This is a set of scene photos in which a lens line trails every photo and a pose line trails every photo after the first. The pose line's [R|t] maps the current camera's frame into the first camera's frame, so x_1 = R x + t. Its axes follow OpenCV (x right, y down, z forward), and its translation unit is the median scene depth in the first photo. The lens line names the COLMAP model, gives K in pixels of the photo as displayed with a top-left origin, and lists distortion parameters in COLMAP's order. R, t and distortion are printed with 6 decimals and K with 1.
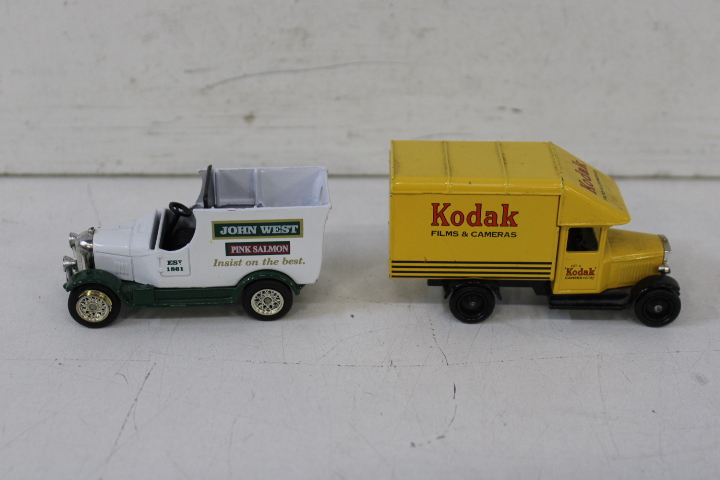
lens RADIAL K [[1086.4, 0, 365.0], [0, 1086.4, 246.9], [0, 0, 1]] dist [-0.040768, 0.109092]
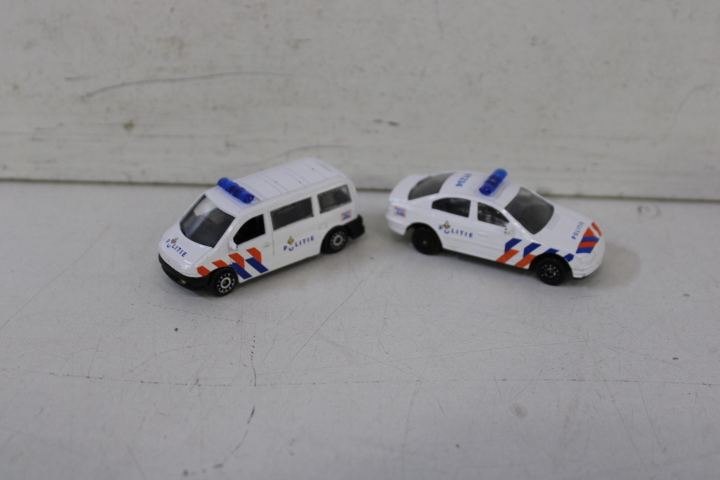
lens RADIAL K [[949.2, 0, 364.1], [0, 949.2, 239.7], [0, 0, 1]] dist [-0.078774, 0.107368]
pose [[0.998289, 0.027853, -0.051416, 0.162945], [-0.028438, 0.999538, -0.010689, -0.009943], [0.051094, 0.012133, 0.998620, 0.135872]]
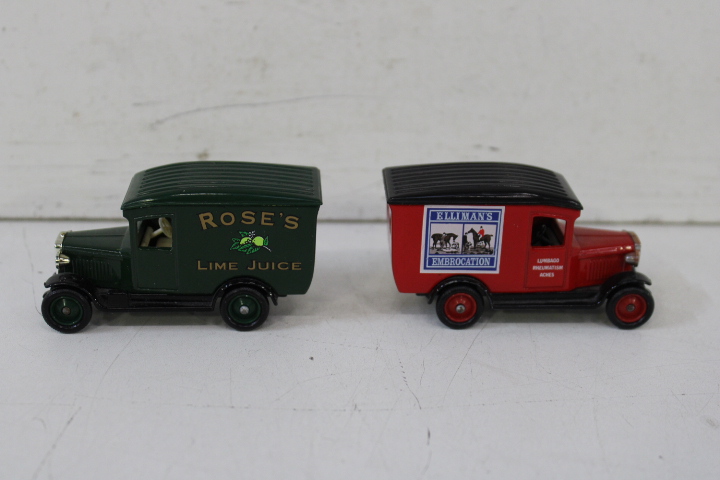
lens RADIAL K [[1079.9, 0, 366.1], [0, 1079.9, 244.0], [0, 0, 1]] dist [-0.036116, 0.051323]
pose [[0.999713, 0.000952, 0.023919, 0.009337], [0.001716, 0.993789, -0.111269, 0.057183], [-0.023876, 0.111279, 0.993502, 0.102746]]
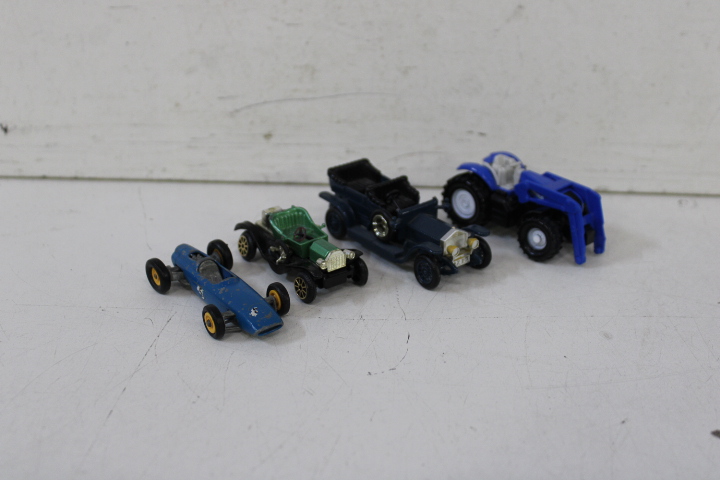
lens RADIAL K [[953.0, 0, 360.0], [0, 953.0, 240.0], [0, 0, 1]] dist [-0.071046, 0.090322]
pose [[0.998341, 0.024089, -0.052293, 0.060946], [-0.027266, 0.997770, -0.060915, 0.065926], [0.050709, 0.062240, 0.996772, -0.084083]]
